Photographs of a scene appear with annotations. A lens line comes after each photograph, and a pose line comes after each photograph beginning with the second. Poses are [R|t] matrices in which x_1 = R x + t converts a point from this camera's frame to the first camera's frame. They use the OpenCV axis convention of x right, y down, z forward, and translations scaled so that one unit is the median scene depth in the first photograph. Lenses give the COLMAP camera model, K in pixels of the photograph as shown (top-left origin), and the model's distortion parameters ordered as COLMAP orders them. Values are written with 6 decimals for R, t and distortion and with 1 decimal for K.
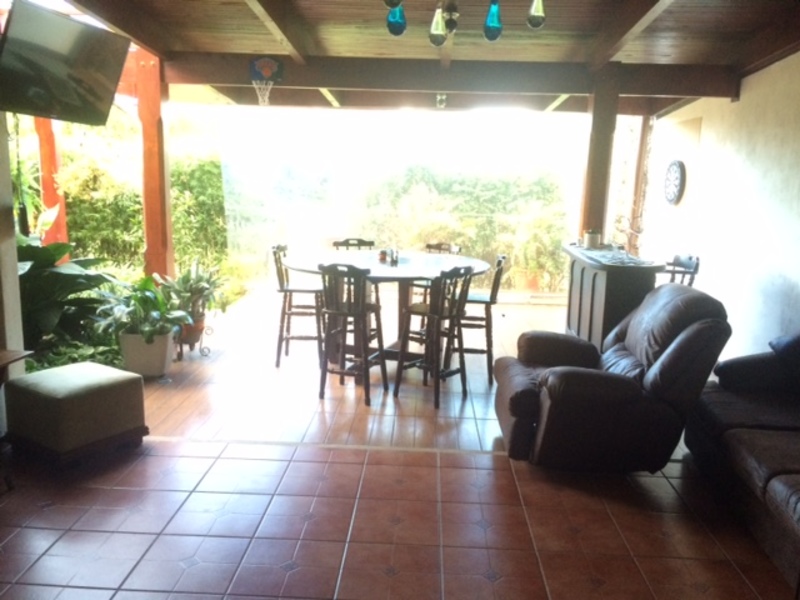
lens RADIAL K [[691.8, 0, 399.7], [0, 691.8, 301.1], [0, 0, 1]] dist [0.041422, -0.038497]
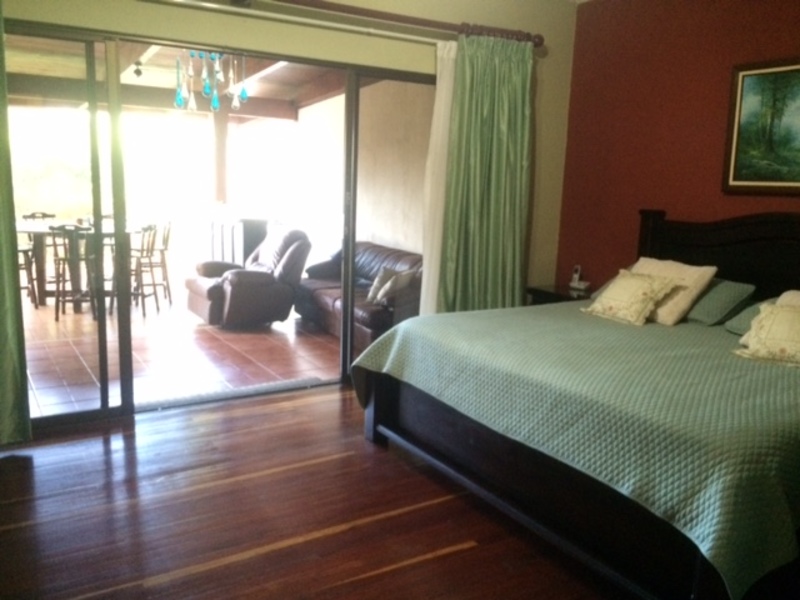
lens RADIAL K [[691.8, 0, 396.8], [0, 691.8, 298.0], [0, 0, 1]] dist [0.041422, -0.038497]
pose [[0.826406, -0.096575, 0.554731, -0.413903], [0.088122, 0.995225, 0.041982, 0.119972], [-0.556136, 0.014190, 0.830970, -0.739919]]
